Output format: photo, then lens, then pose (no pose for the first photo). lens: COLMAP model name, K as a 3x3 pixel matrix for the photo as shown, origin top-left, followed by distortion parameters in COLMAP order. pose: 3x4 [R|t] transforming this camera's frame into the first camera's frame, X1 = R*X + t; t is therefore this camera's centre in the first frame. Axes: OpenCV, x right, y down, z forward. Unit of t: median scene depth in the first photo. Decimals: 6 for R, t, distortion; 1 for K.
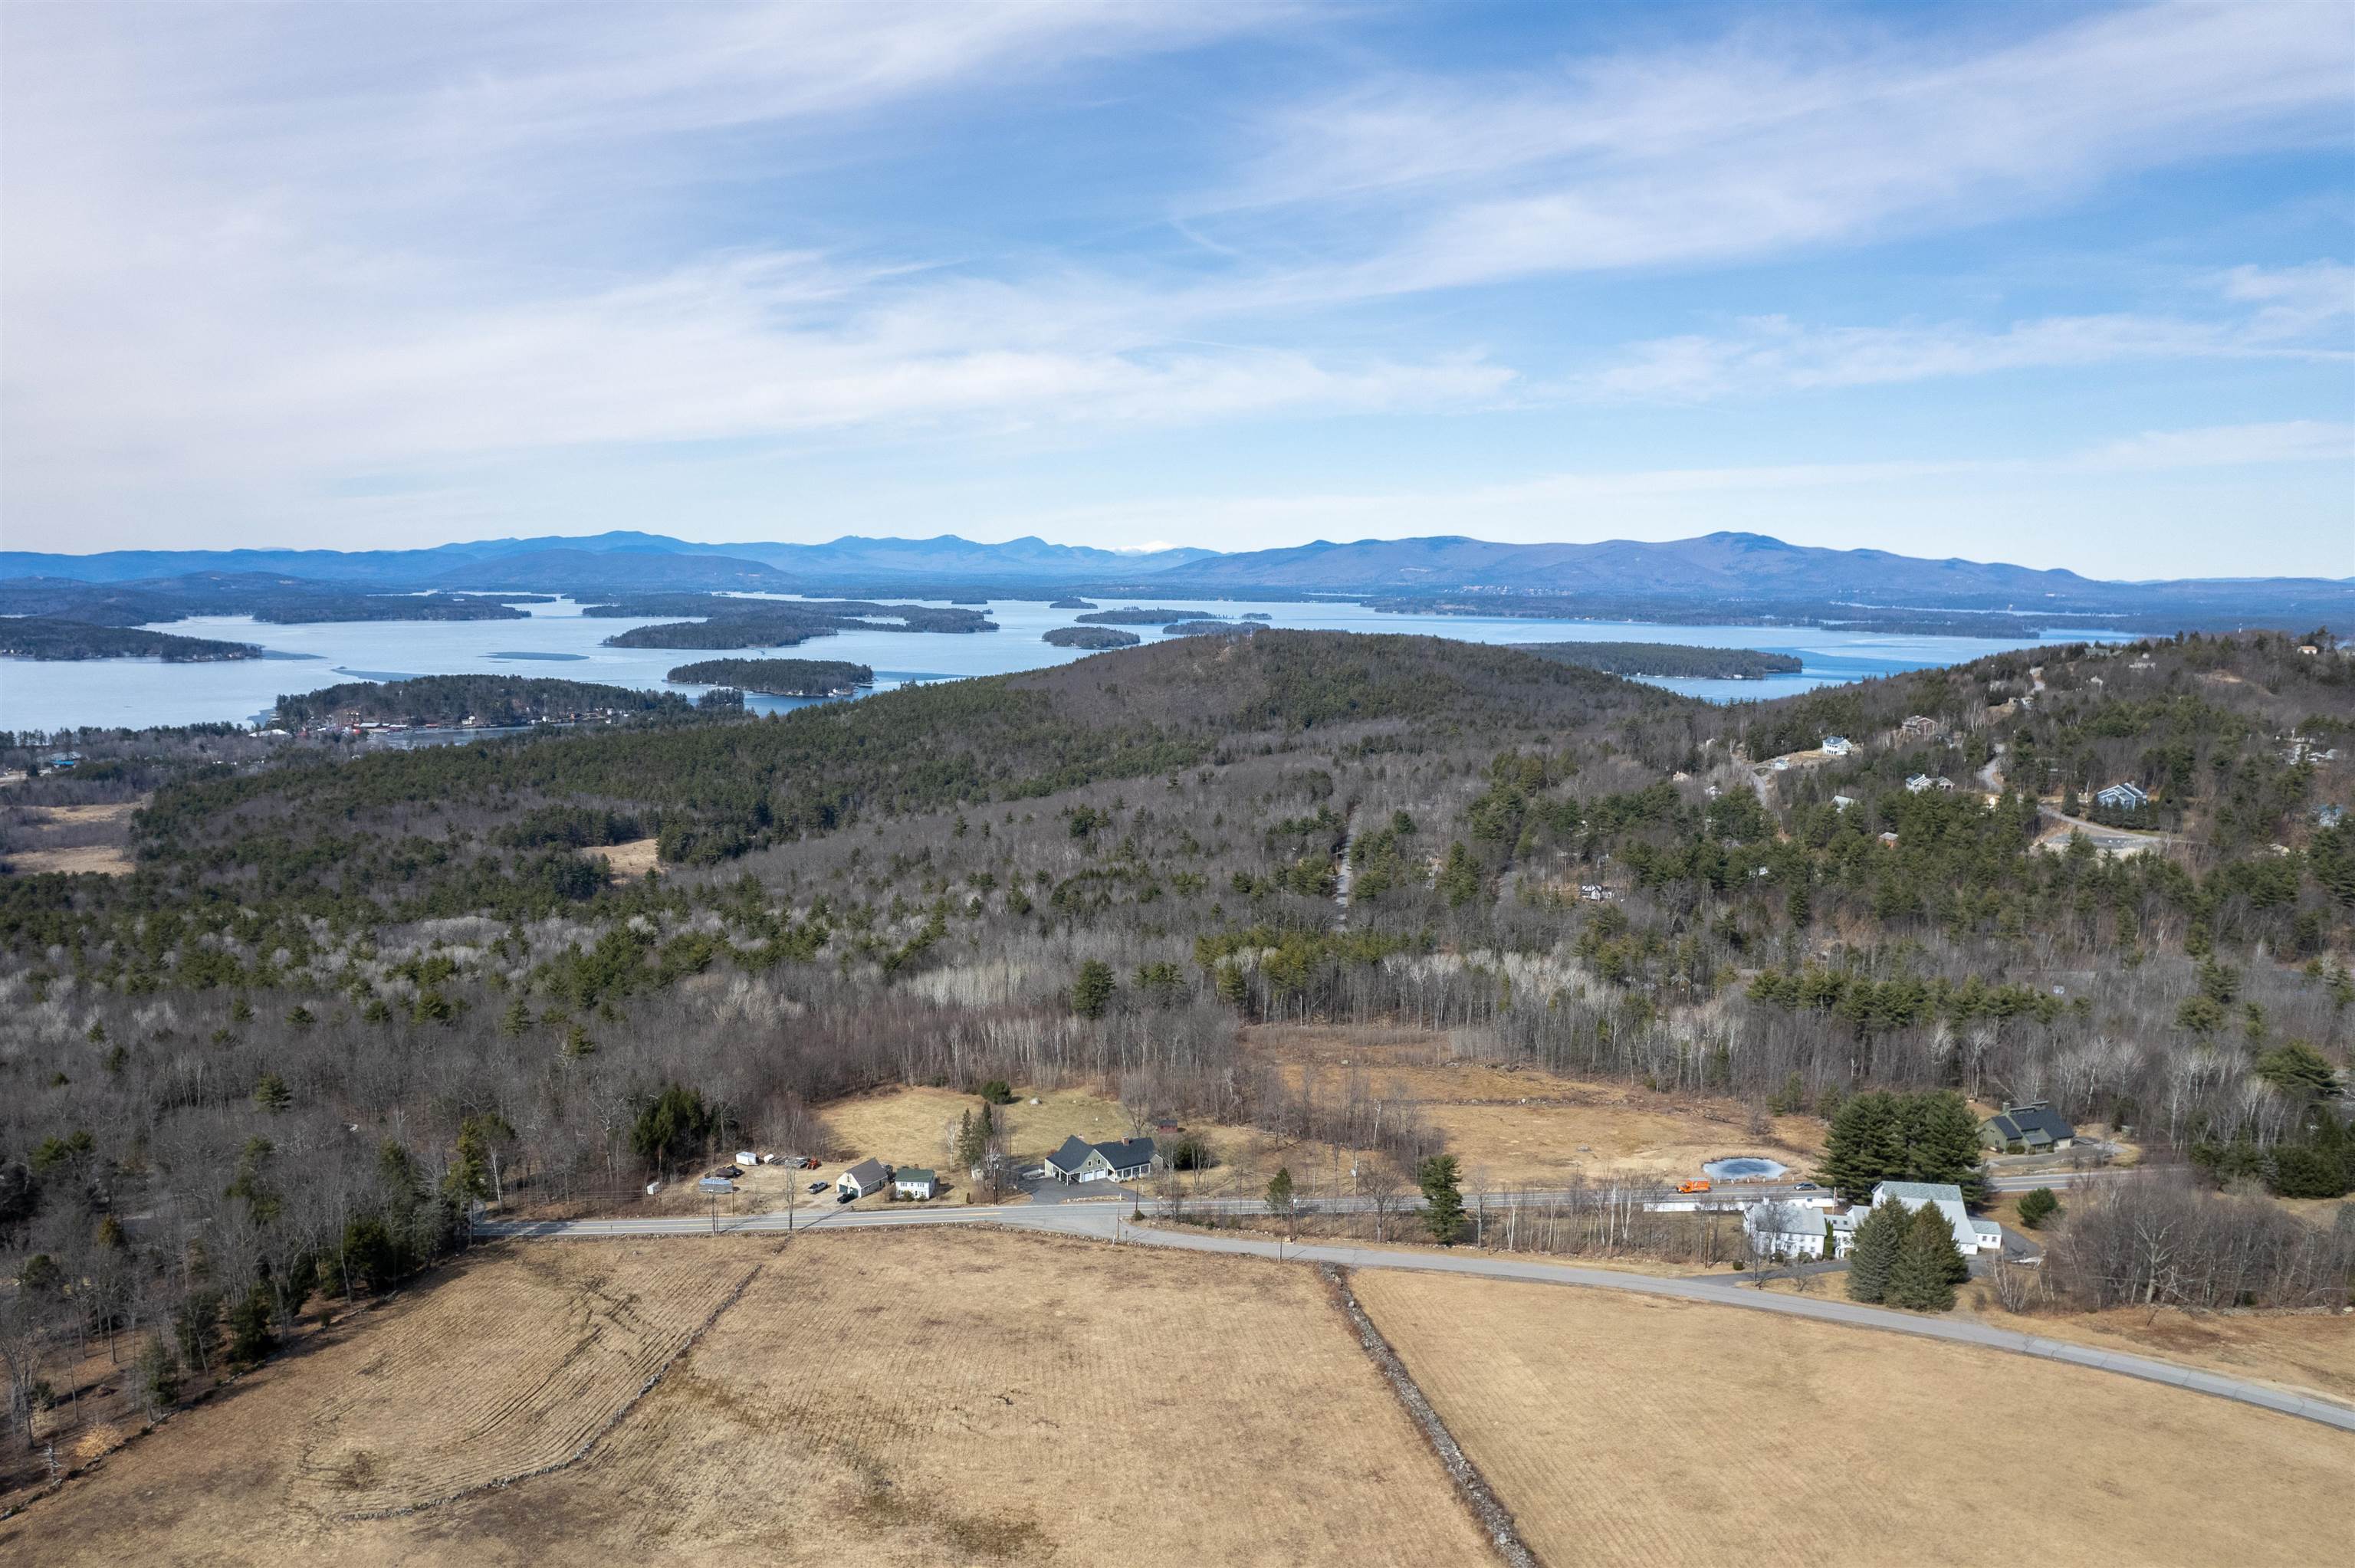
lens RADIAL K [[1633.6, 0, 1078.9], [0, 1633.6, 843.6], [0, 0, 1]] dist [-0.065528, 0.050430]
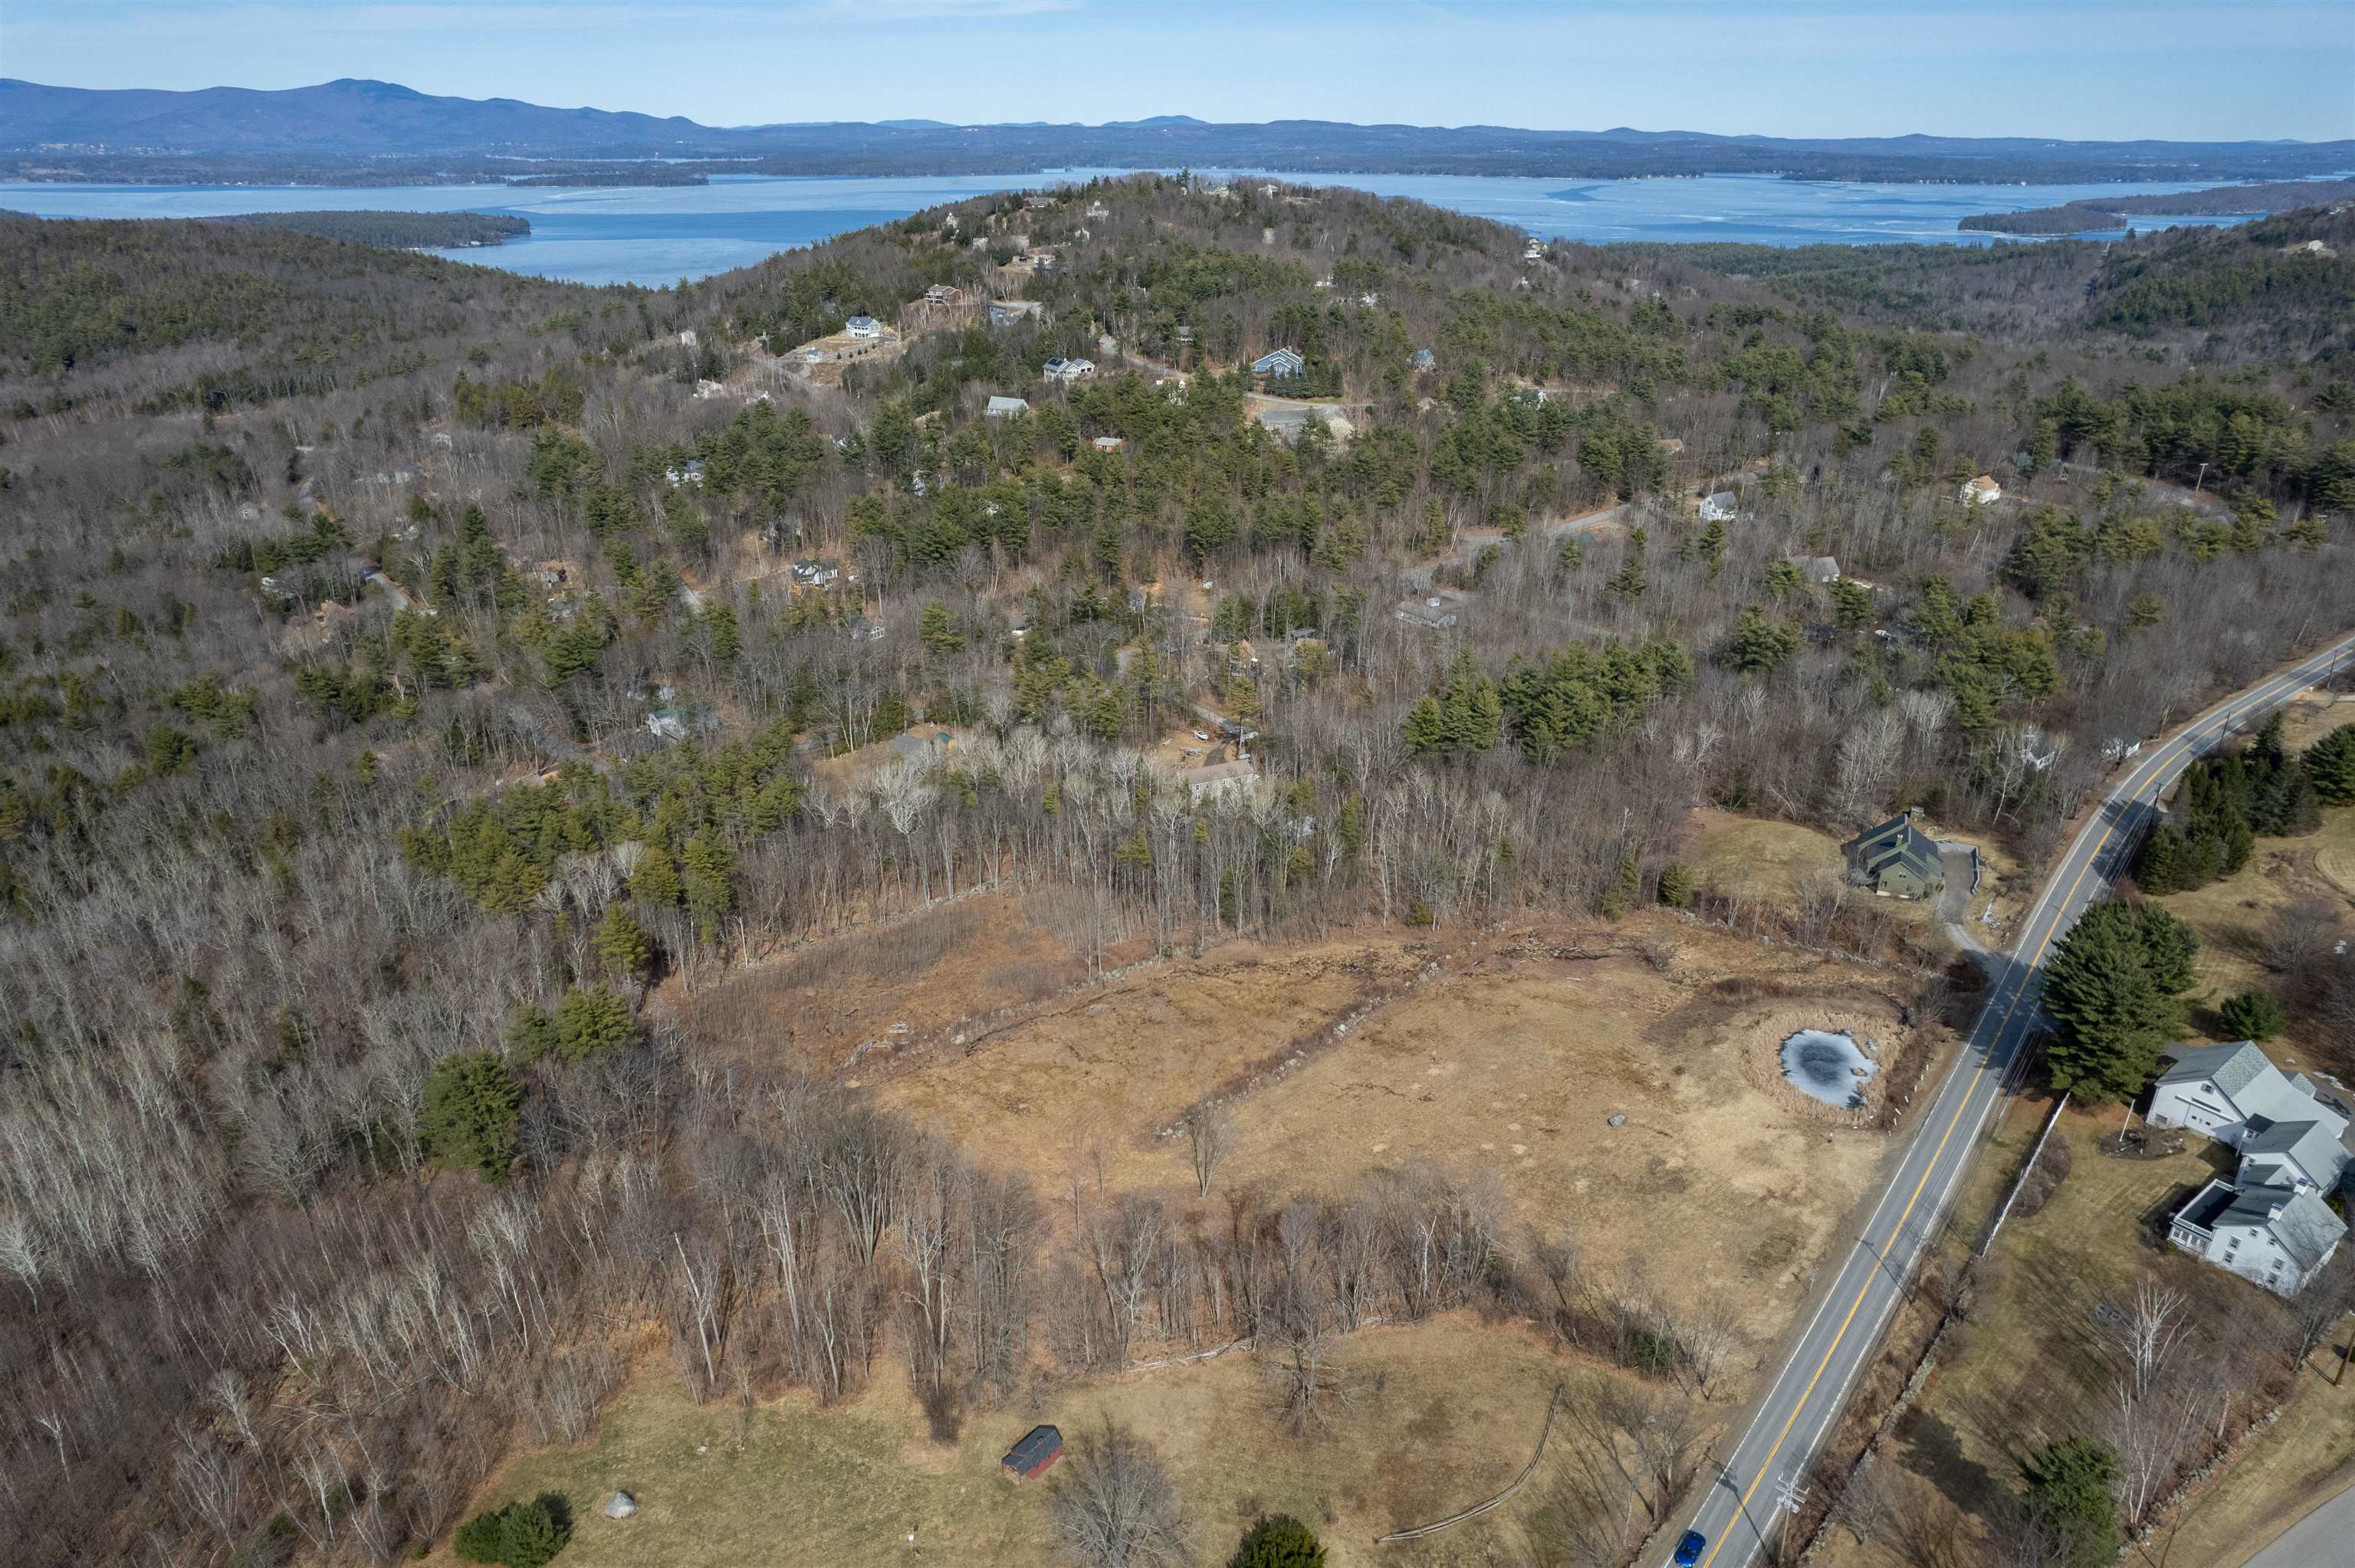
lens RADIAL K [[1508.6, 0, 1174.8], [0, 1508.6, 788.9], [0, 0, 1]] dist [-0.075044, 0.067788]
pose [[0.660419, -0.311027, 0.683454, -0.057235], [0.127836, 0.943466, 0.305826, -0.047587], [-0.739935, -0.114603, 0.662844, 0.279380]]
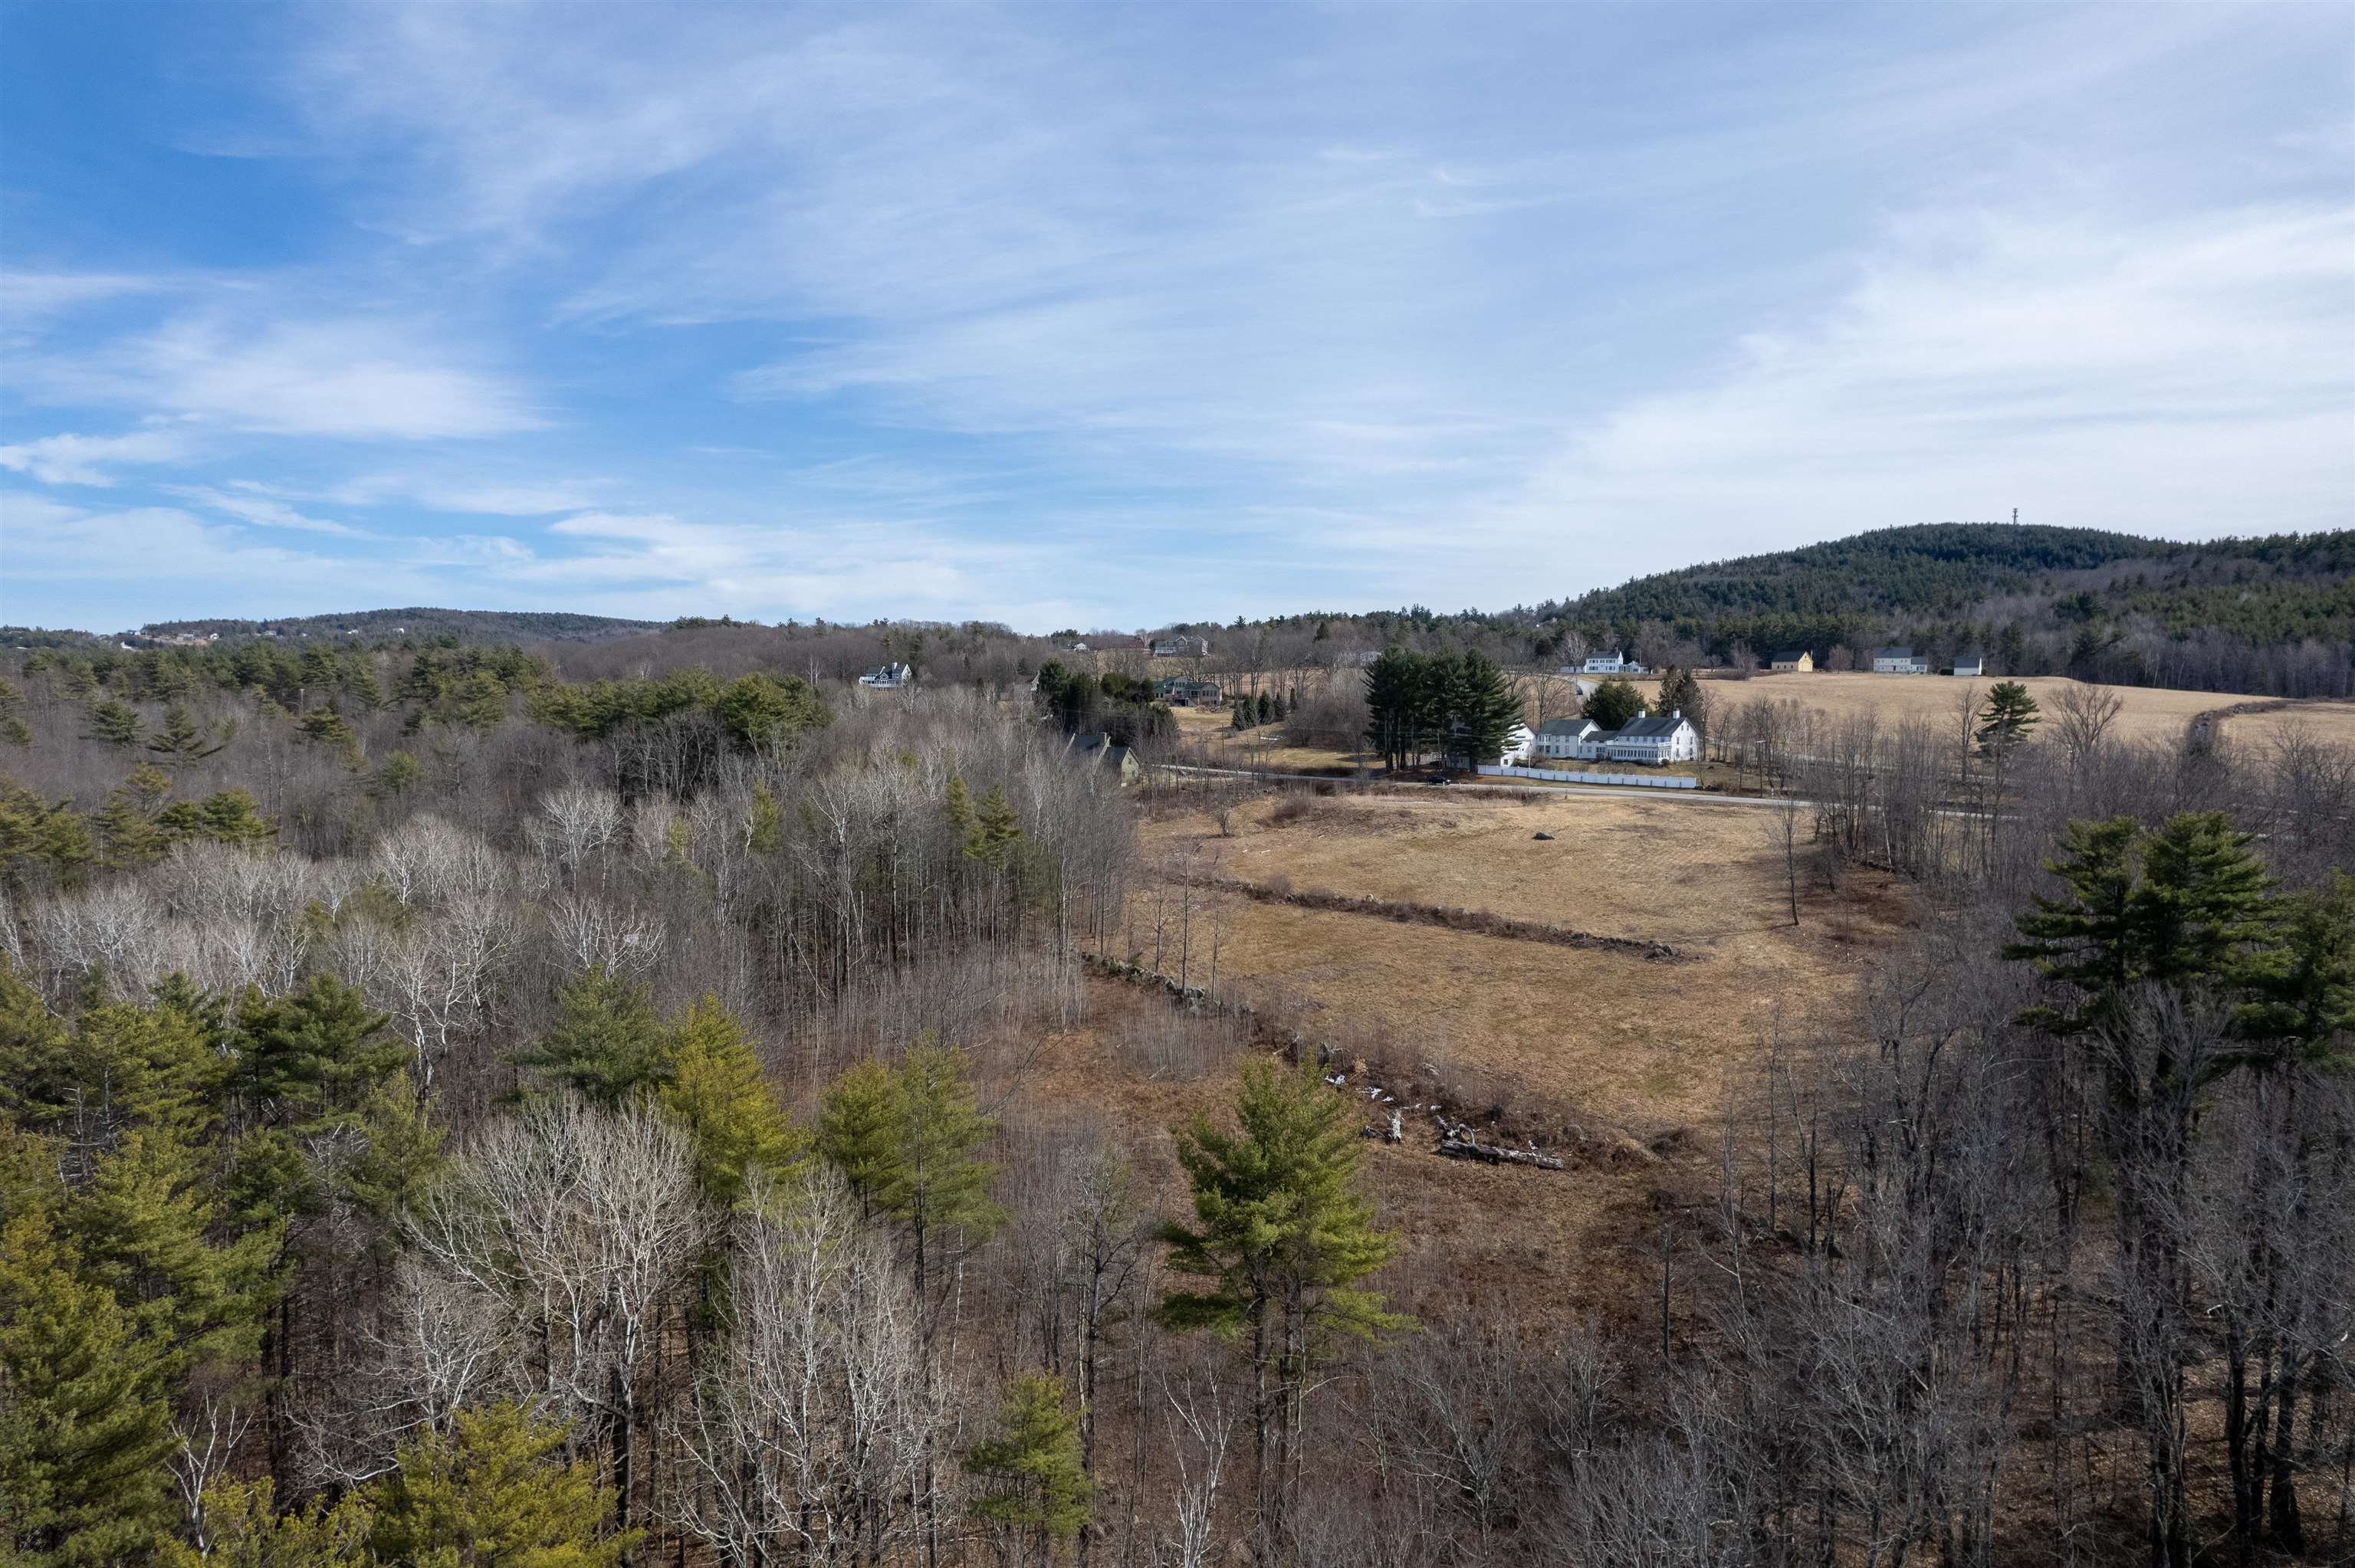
lens RADIAL K [[1508.6, 0, 1162.0], [0, 1508.6, 785.7], [0, 0, 1]] dist [-0.075044, 0.067788]
pose [[-0.760454, -0.046166, 0.647749, 0.016803], [0.098013, 0.977884, 0.184762, 0.017157], [-0.641953, 0.203990, -0.739111, 0.560856]]
